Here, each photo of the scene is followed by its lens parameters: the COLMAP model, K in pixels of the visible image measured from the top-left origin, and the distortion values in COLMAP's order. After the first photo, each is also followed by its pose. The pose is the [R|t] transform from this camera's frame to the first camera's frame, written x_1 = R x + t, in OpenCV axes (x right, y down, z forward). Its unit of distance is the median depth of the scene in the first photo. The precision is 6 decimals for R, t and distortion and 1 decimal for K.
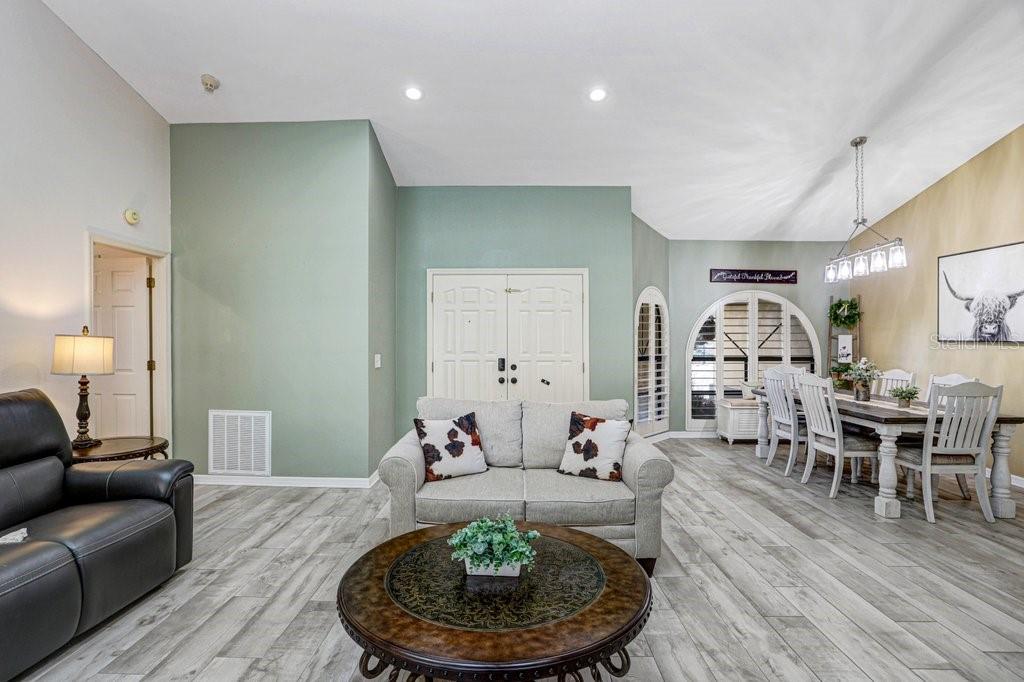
lens RADIAL K [[516.4, 0, 519.1], [0, 516.4, 338.5], [0, 0, 1]] dist [-0.069816, 0.032300]
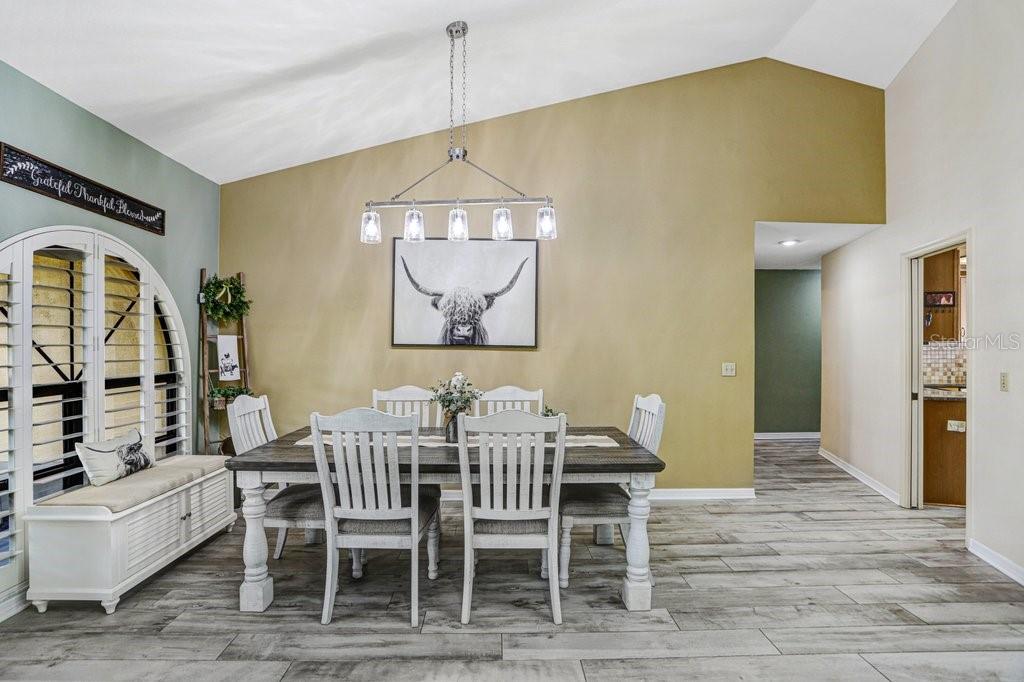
lens RADIAL K [[509.3, 0, 503.6], [0, 509.3, 341.4], [0, 0, 1]] dist [-0.070460, 0.032634]
pose [[-0.006435, 0.002160, 0.999977, 0.047691], [-0.004294, 0.999988, -0.002187, 0.000660], [-0.999970, -0.004308, -0.006425, 0.859840]]
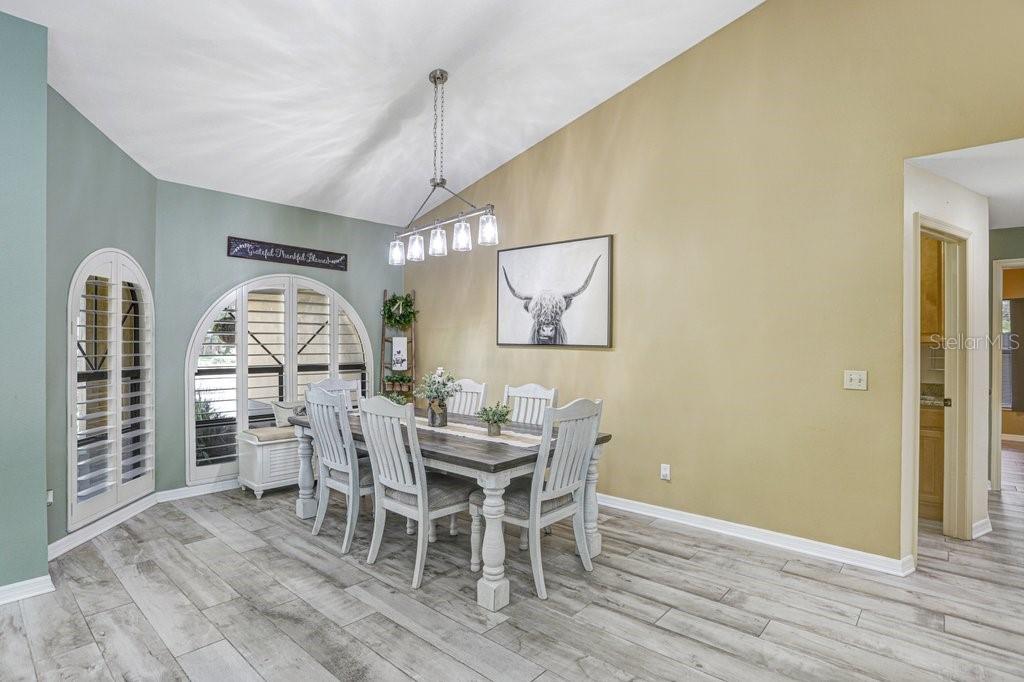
lens RADIAL K [[509.3, 0, 503.6], [0, 509.3, 341.4], [0, 0, 1]] dist [-0.070460, 0.032634]
pose [[0.675014, 0.002327, 0.737801, 0.179837], [-0.002843, 0.999996, -0.000553, 0.000191], [-0.737799, -0.001725, 0.675018, 0.388932]]
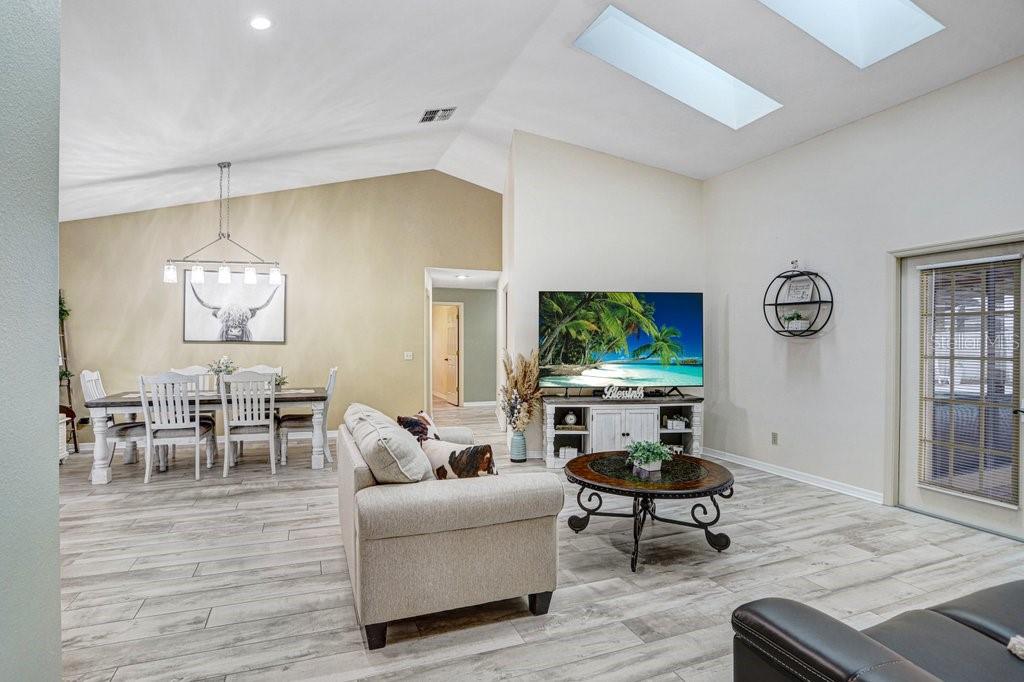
lens RADIAL K [[509.3, 0, 503.6], [0, 509.3, 341.4], [0, 0, 1]] dist [-0.070460, 0.032634]
pose [[-0.359827, -0.005545, 0.933003, -0.543306], [-0.005931, 0.999976, 0.003656, -0.002758], [-0.933000, -0.004218, -0.359851, 0.742244]]
